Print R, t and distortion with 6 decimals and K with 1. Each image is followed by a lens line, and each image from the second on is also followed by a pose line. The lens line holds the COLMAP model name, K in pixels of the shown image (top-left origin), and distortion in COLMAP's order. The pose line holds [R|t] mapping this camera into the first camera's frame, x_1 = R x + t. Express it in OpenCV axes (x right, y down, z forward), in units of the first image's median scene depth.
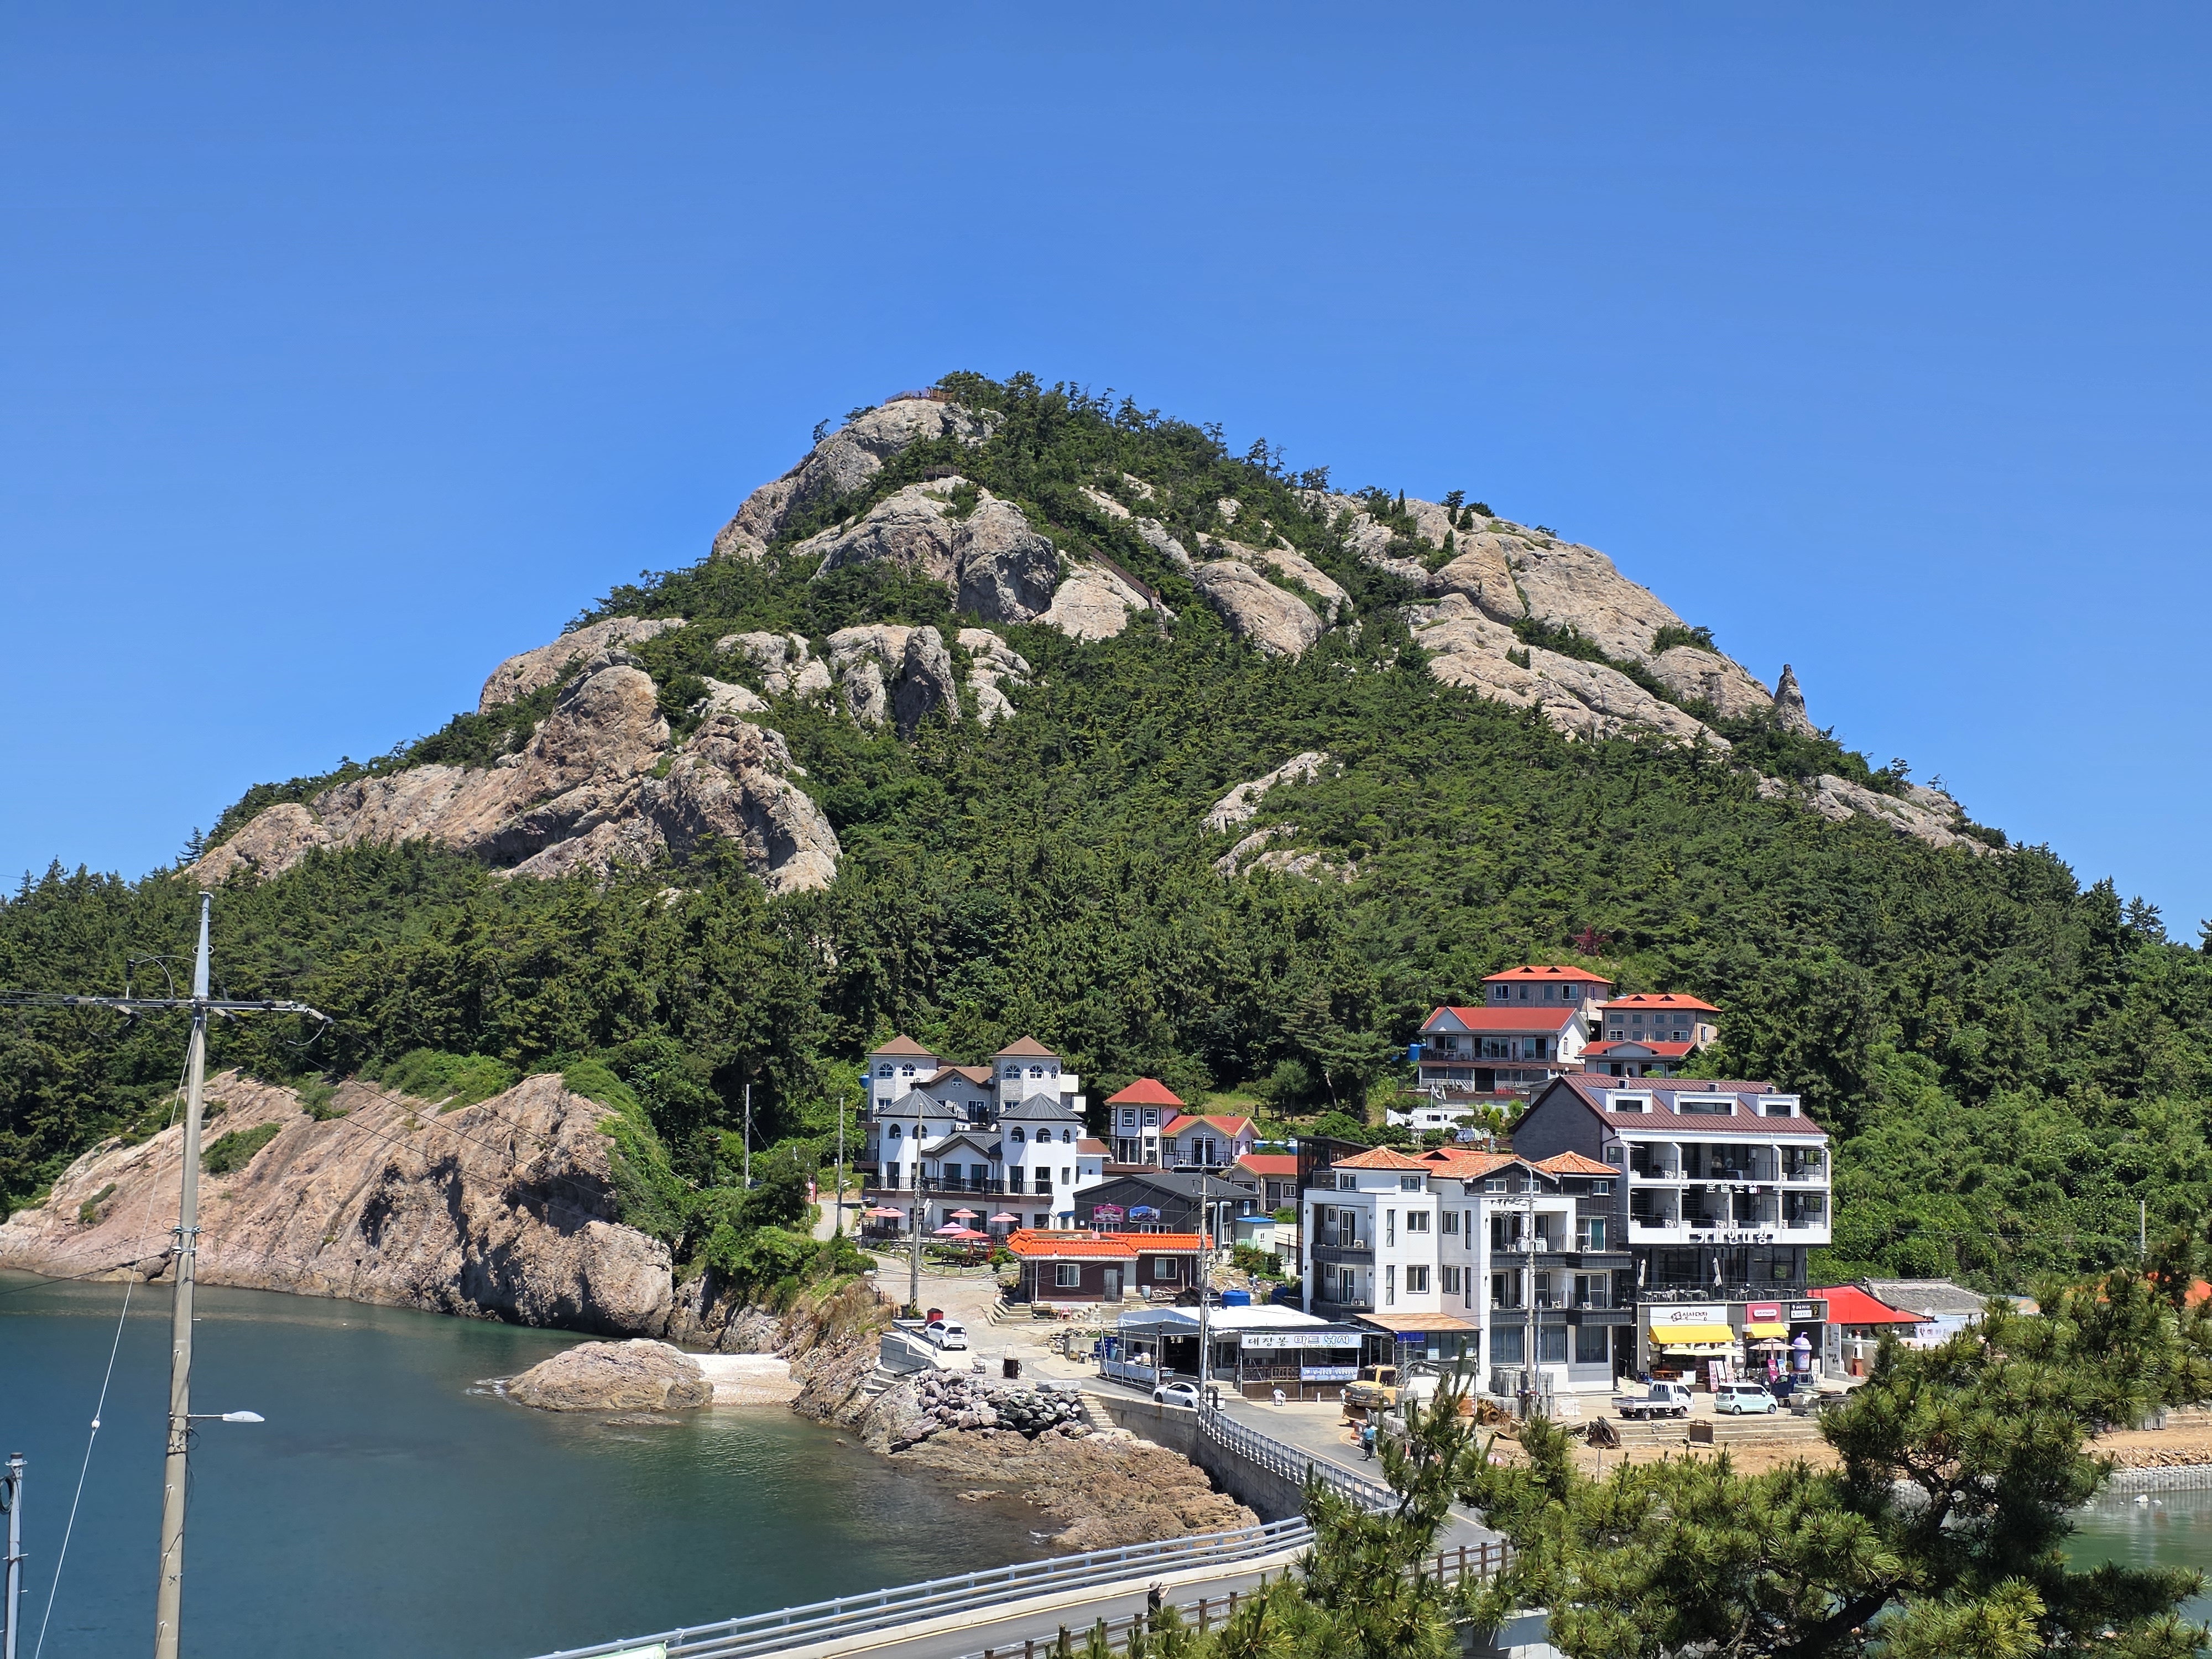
lens RADIAL K [[2862.7, 0, 1106.0], [0, 2862.7, 829.5], [0, 0, 1]] dist [0.122086, -0.043693]
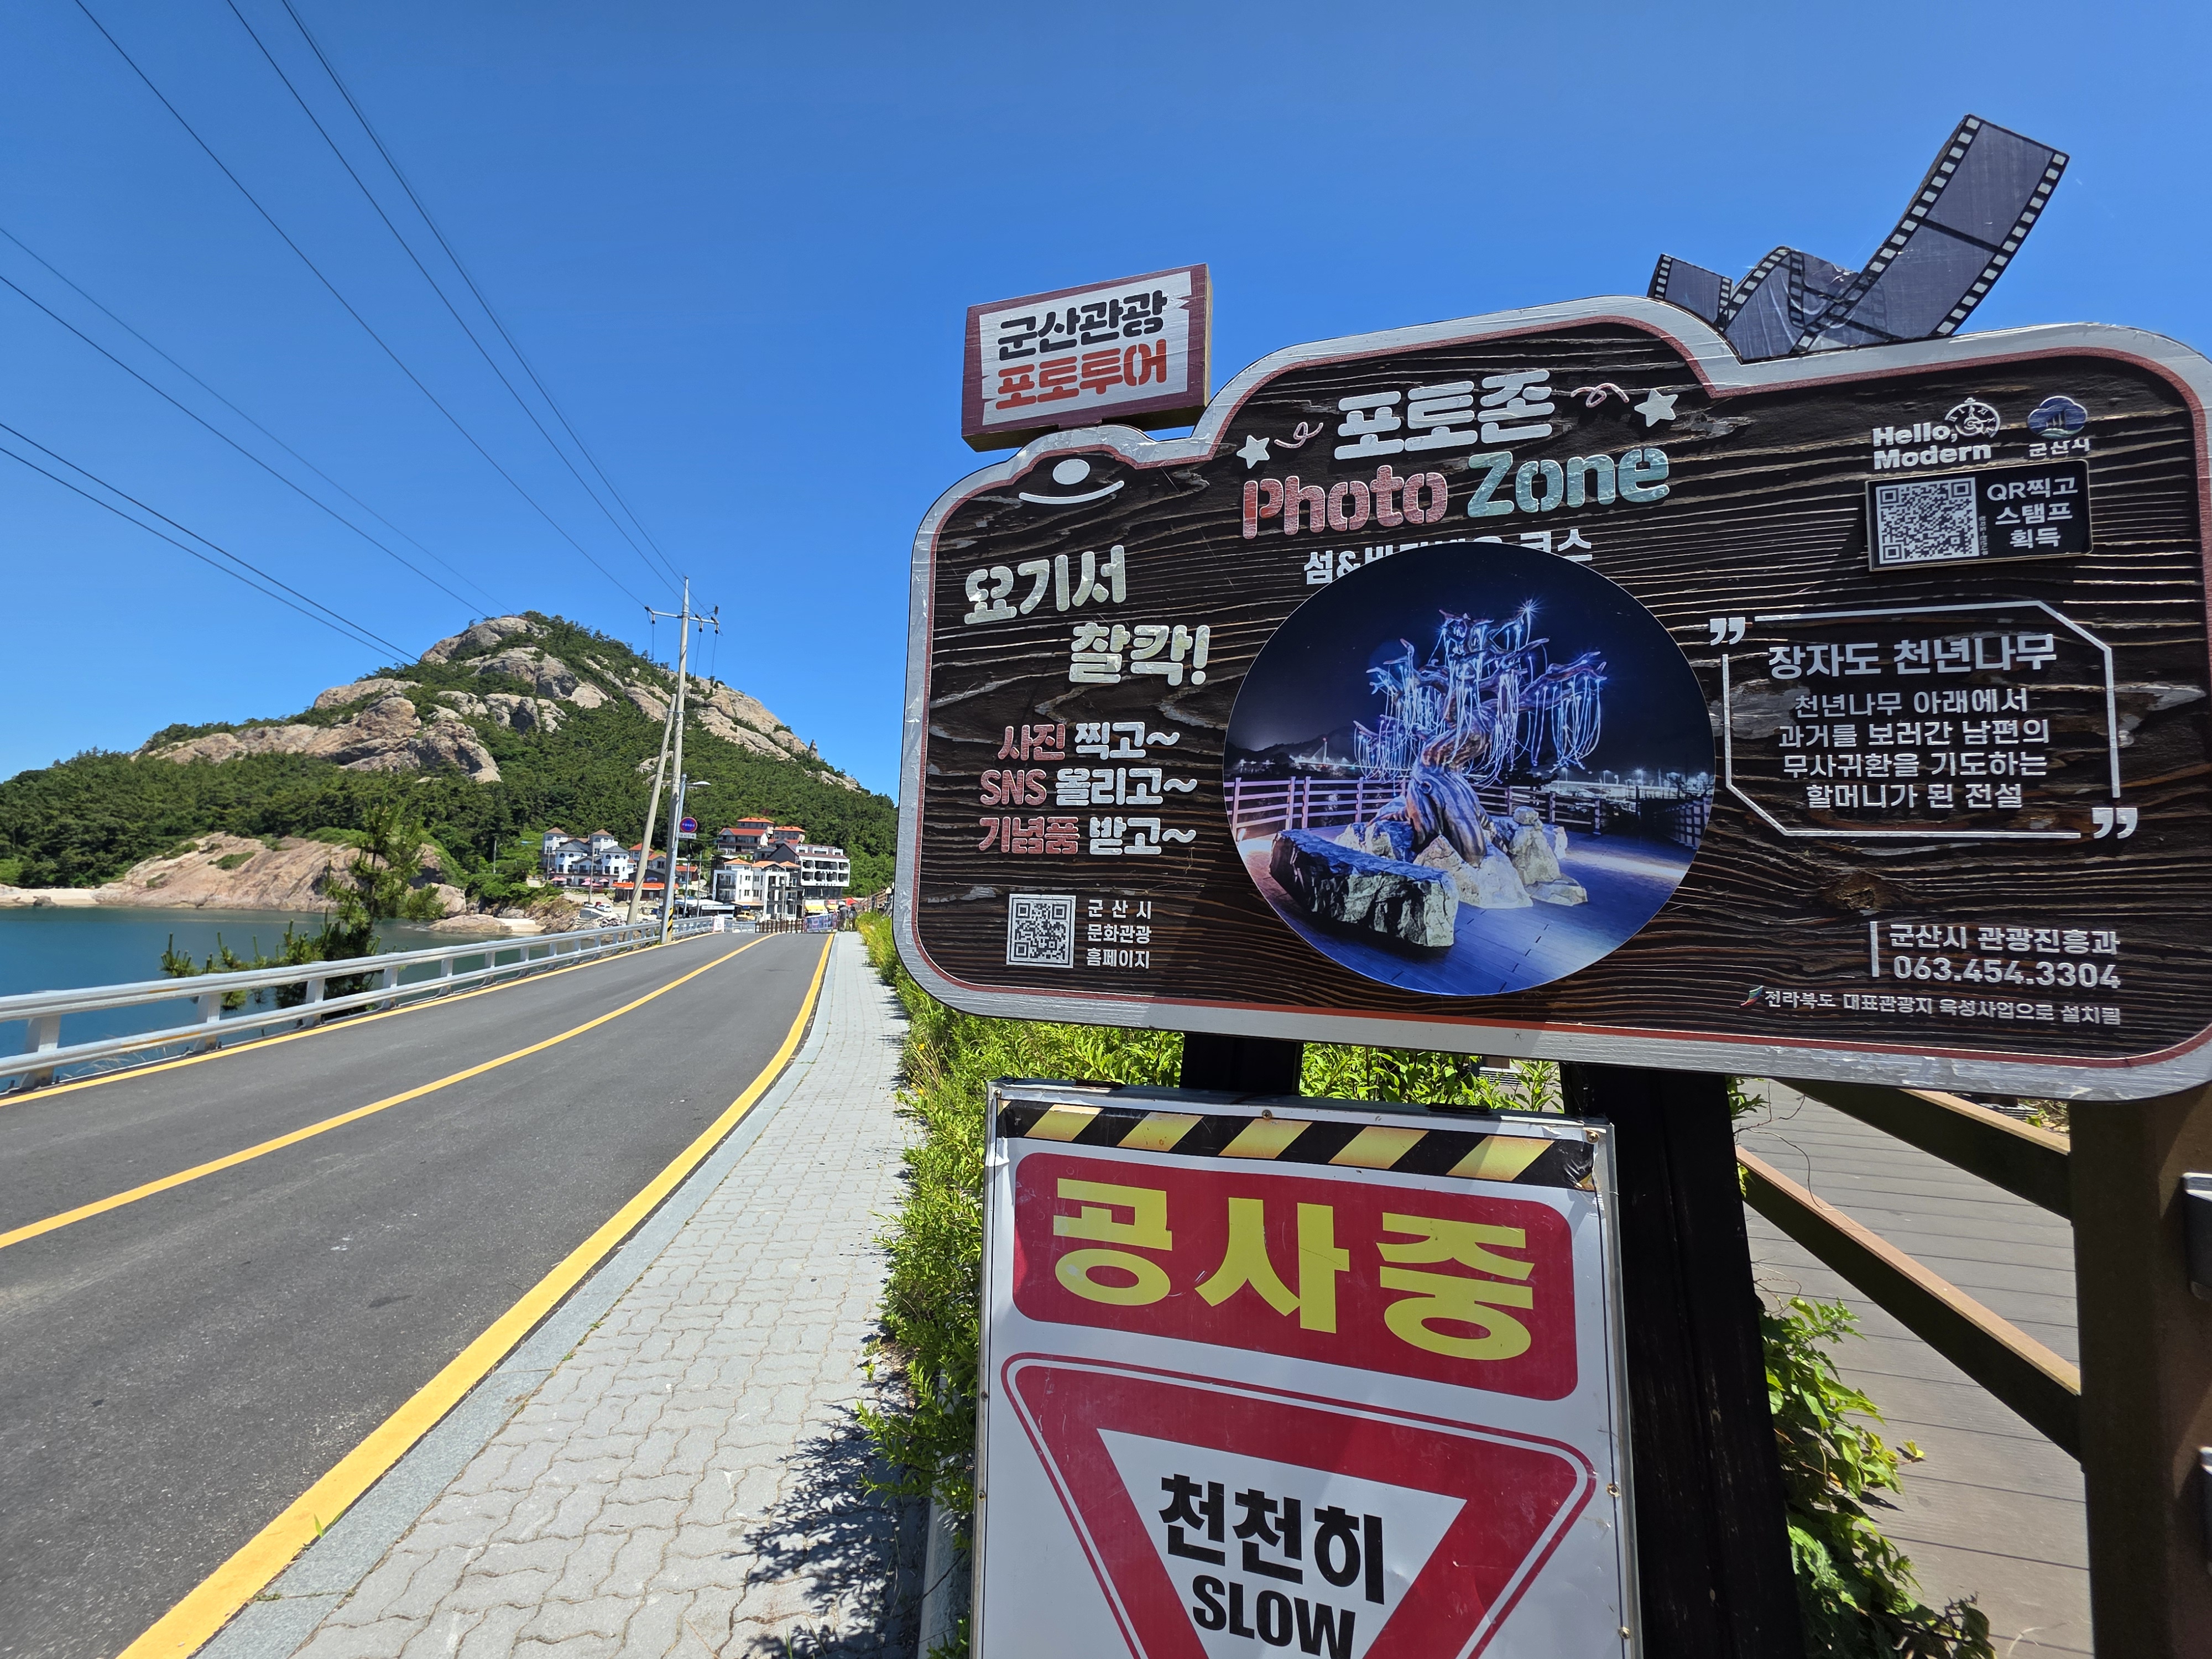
lens RADIAL K [[866.4, 0, 1106.0], [0, 866.4, 829.5], [0, 0, 1]] dist [-0.000163, -0.000087]
pose [[0.825292, 0.044593, 0.562943, -0.070382], [-0.068527, 0.997419, 0.021452, 0.006875], [-0.560533, -0.056281, 0.826217, -0.101229]]
